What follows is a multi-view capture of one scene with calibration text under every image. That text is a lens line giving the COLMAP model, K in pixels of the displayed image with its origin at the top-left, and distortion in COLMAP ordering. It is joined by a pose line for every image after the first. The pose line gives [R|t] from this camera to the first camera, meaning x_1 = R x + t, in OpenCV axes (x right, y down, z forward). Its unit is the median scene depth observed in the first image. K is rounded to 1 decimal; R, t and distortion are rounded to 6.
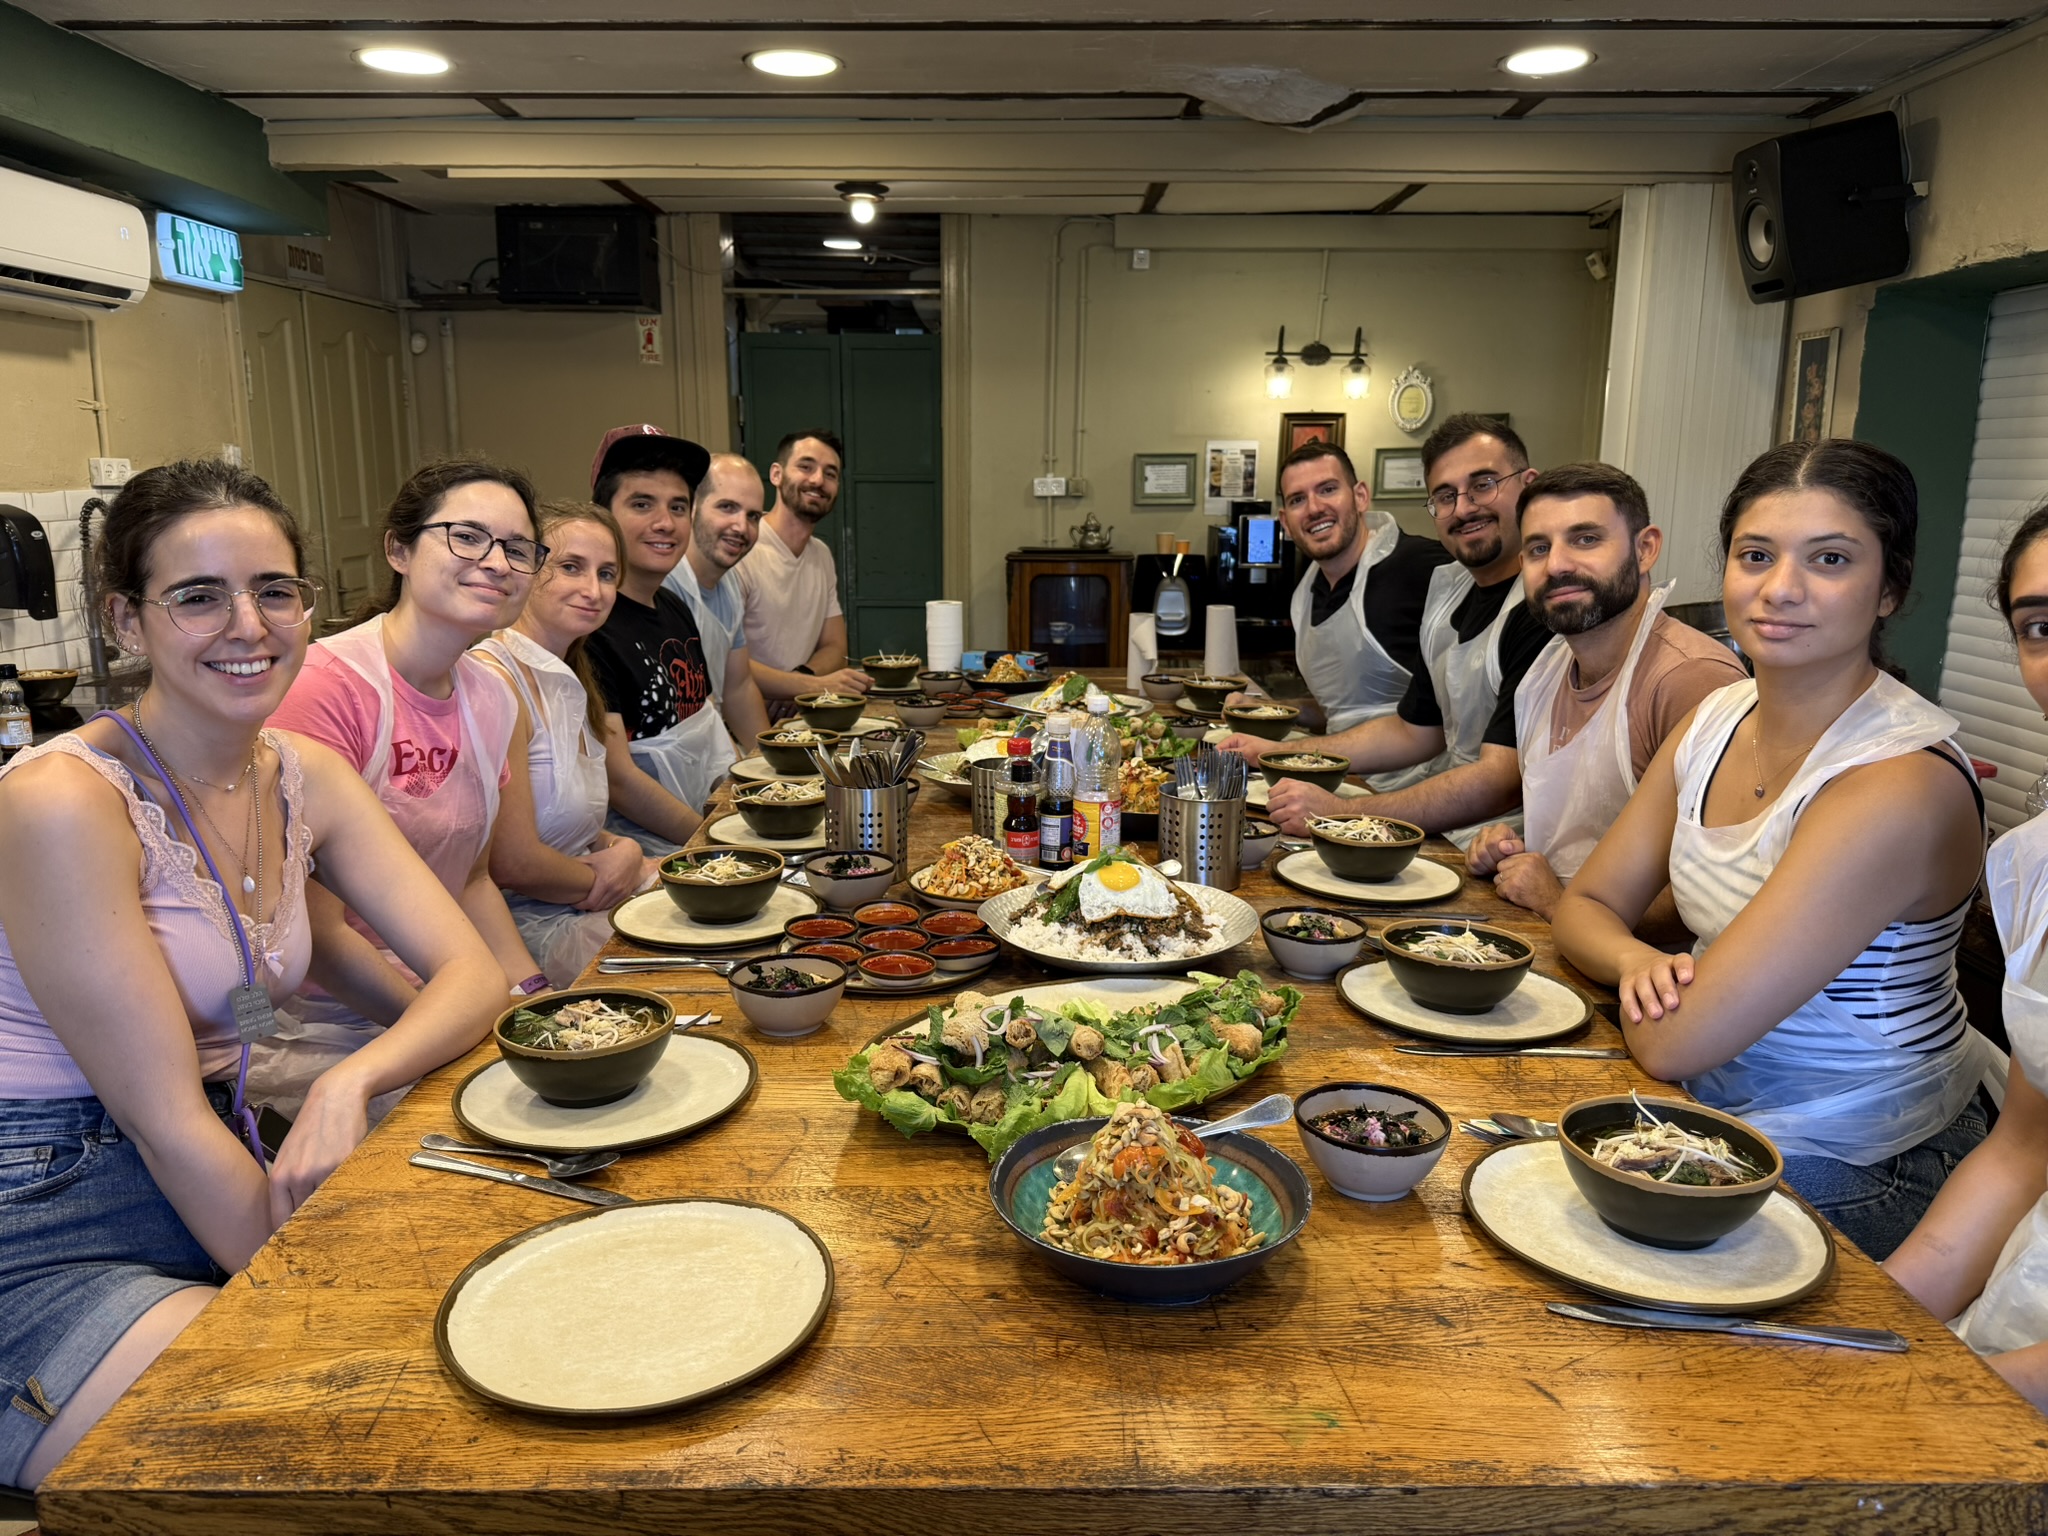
lens RADIAL K [[1446.4, 0, 980.5], [0, 1446.4, 792.8], [0, 0, 1]] dist [0.033473, -0.049290]
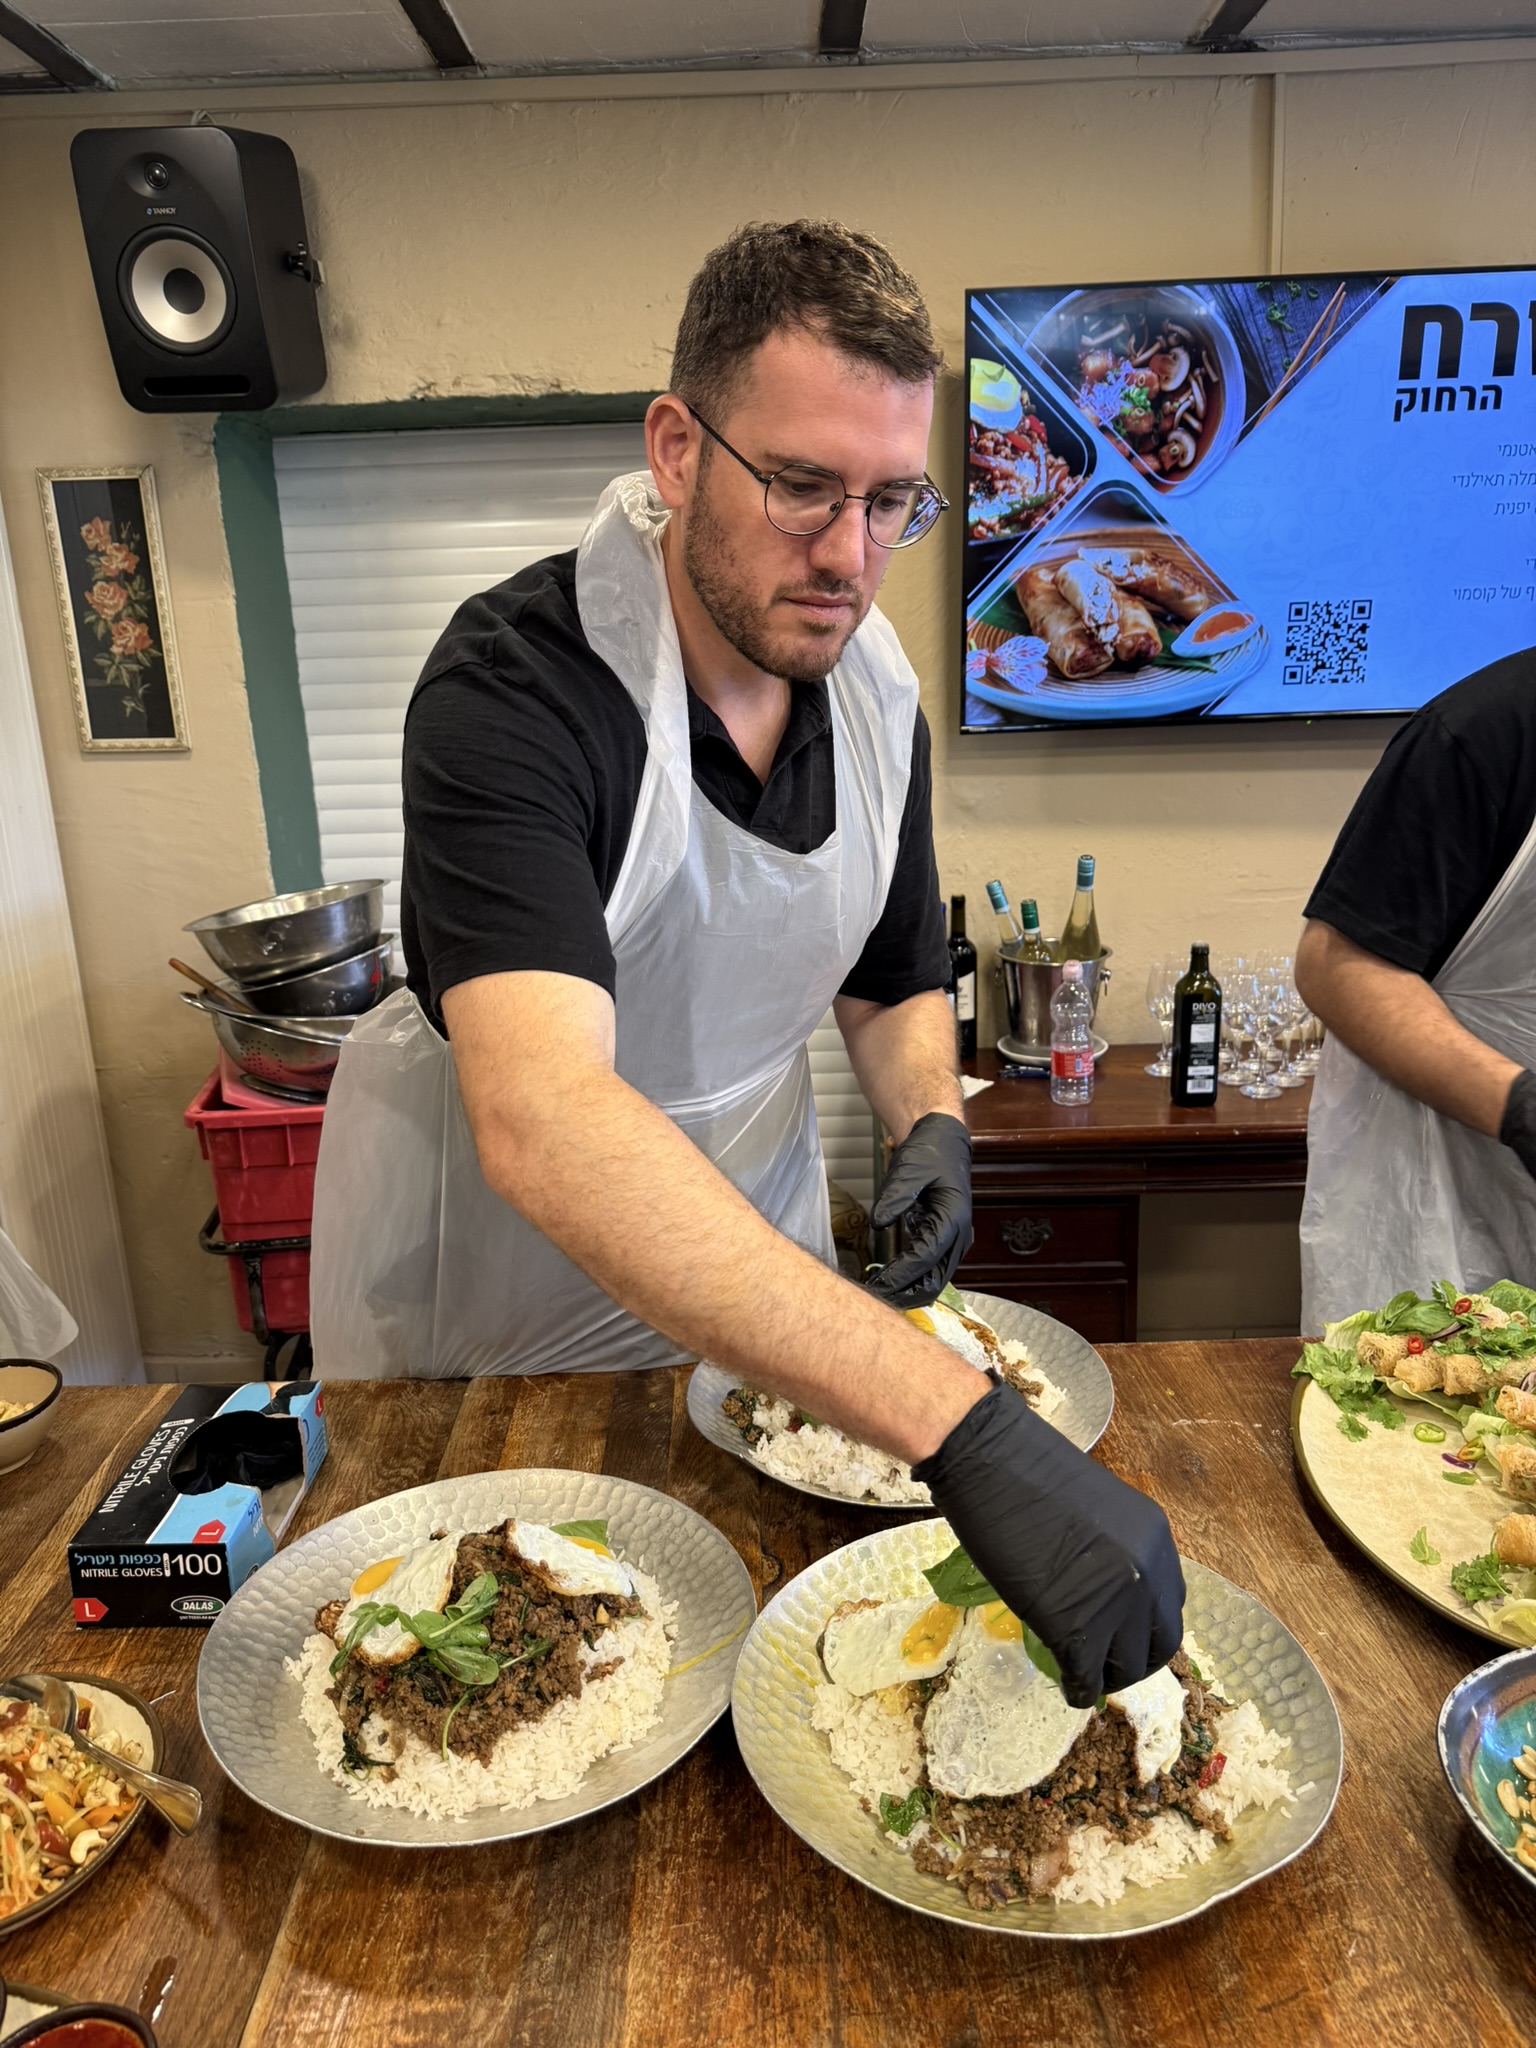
lens RADIAL K [[1464.4, 0, 768.0], [0, 1464.4, 1024.0], [0, 0, 1]] dist [-0.008182, -0.000162]
pose [[-0.031395, -0.268302, 0.962823, -0.081283], [0.250817, 0.930360, 0.267434, -0.134991], [-0.967525, 0.249889, 0.038086, 0.538874]]
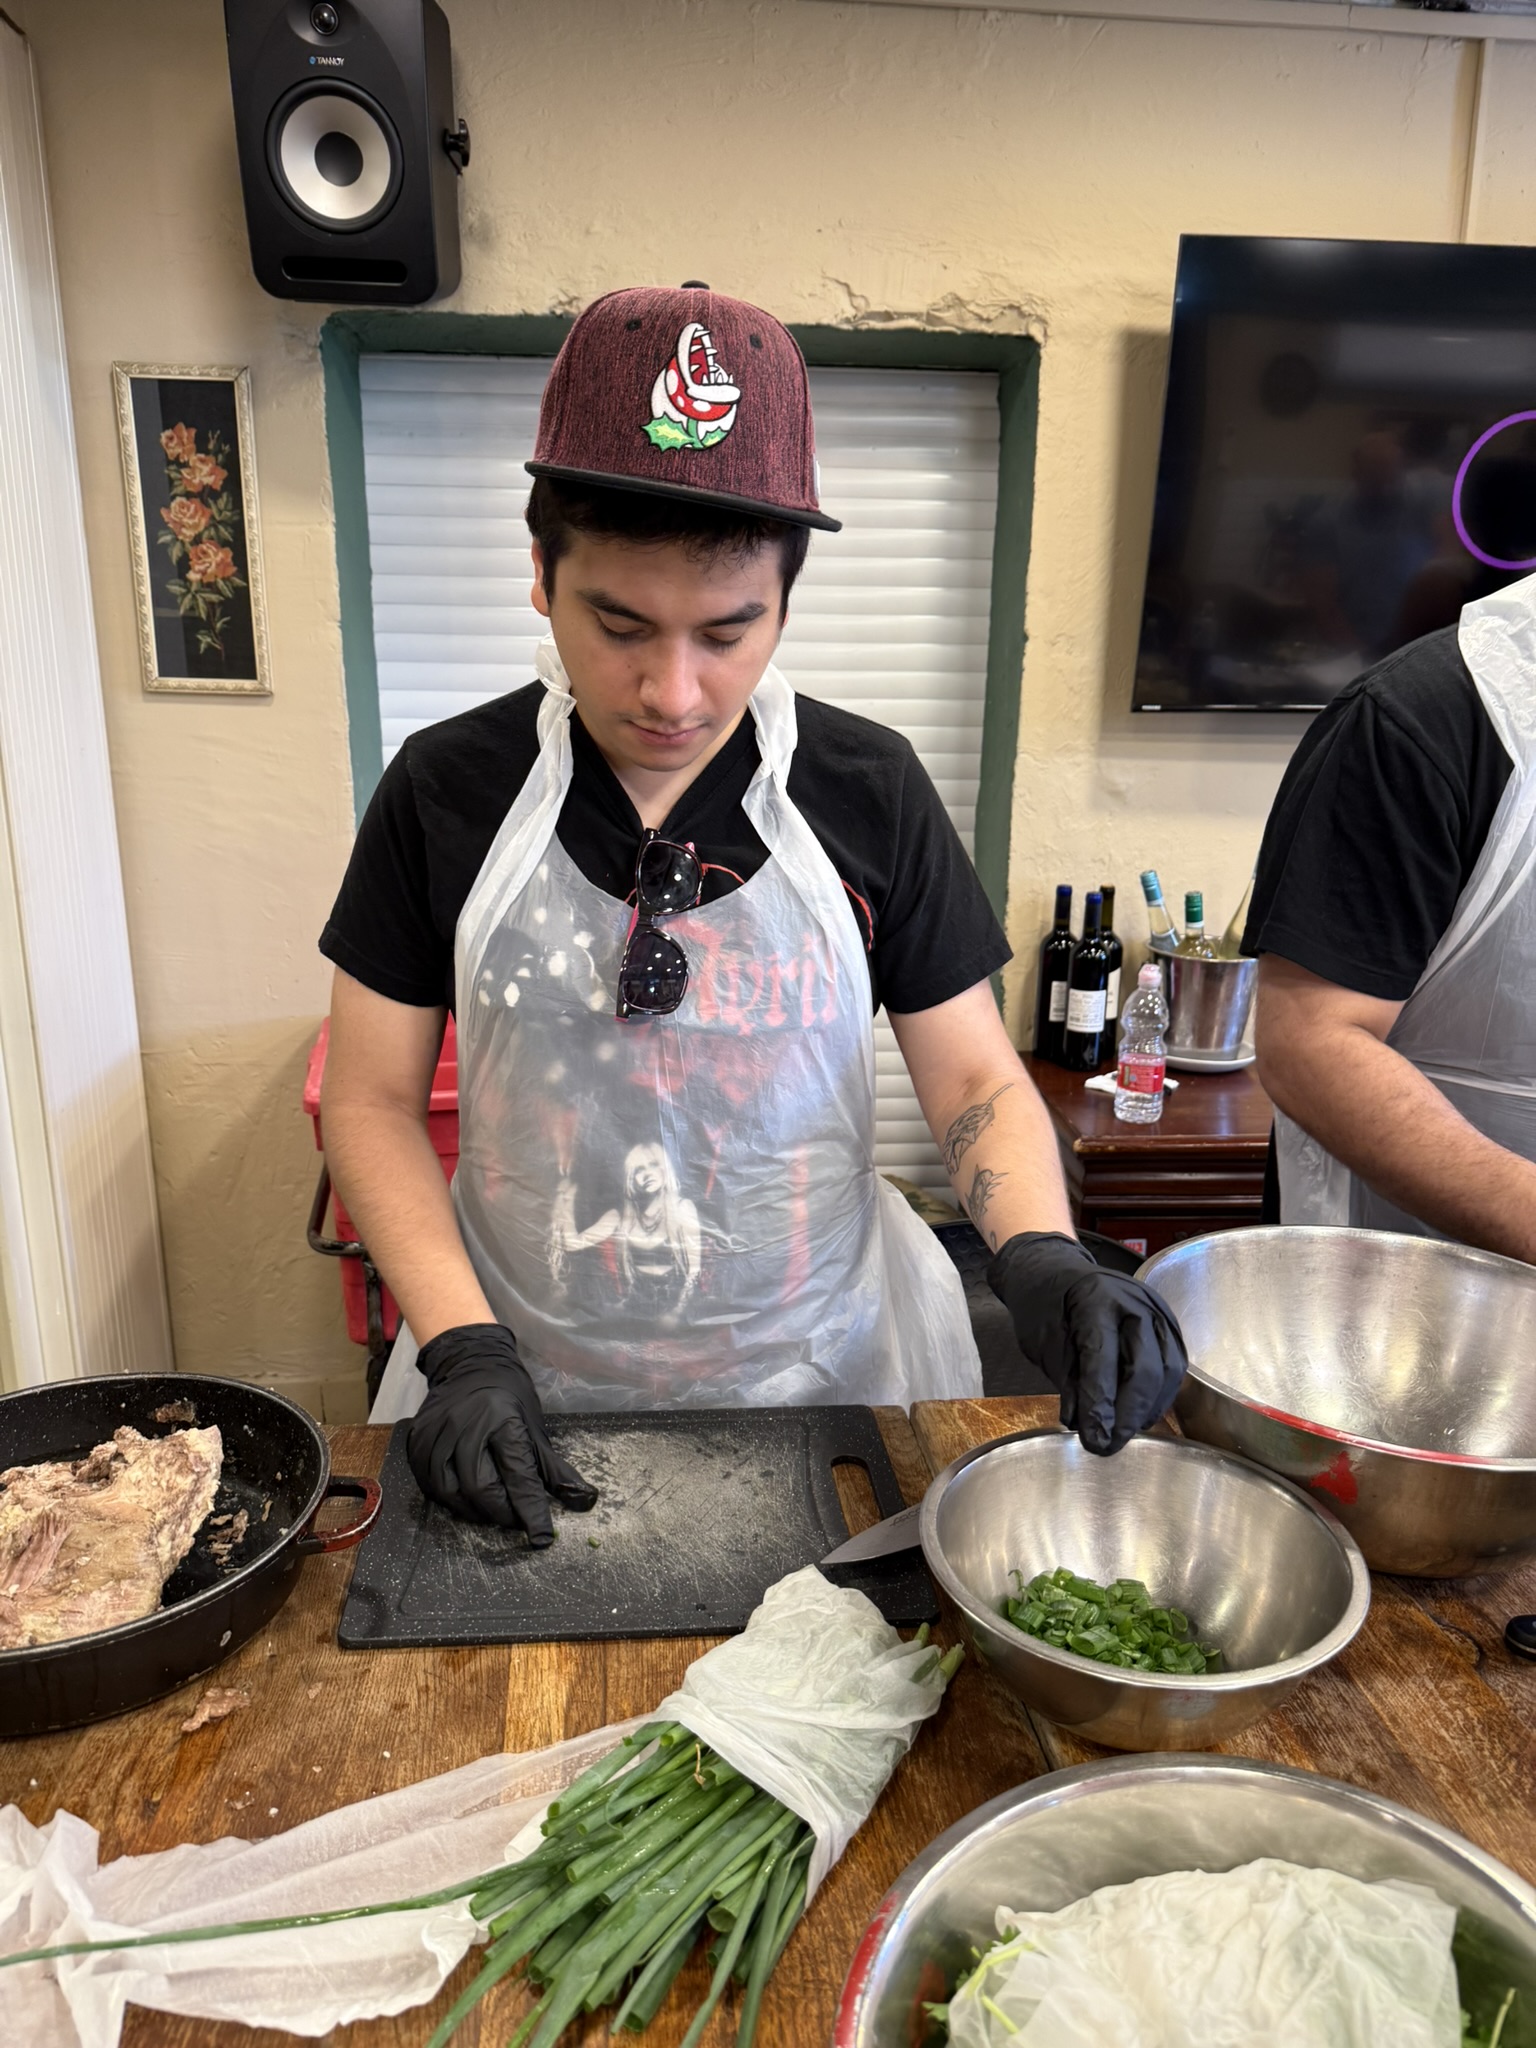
lens RADIAL K [[1466.9, 0, 781.7], [0, 1466.9, 1046.0], [0, 0, 1]] dist [-0.006993, -0.003674]
pose [[-0.128189, -0.274010, 0.953146, -0.043346], [0.200582, 0.934050, 0.295496, -0.138651], [-0.971254, 0.229063, -0.064773, 0.625623]]
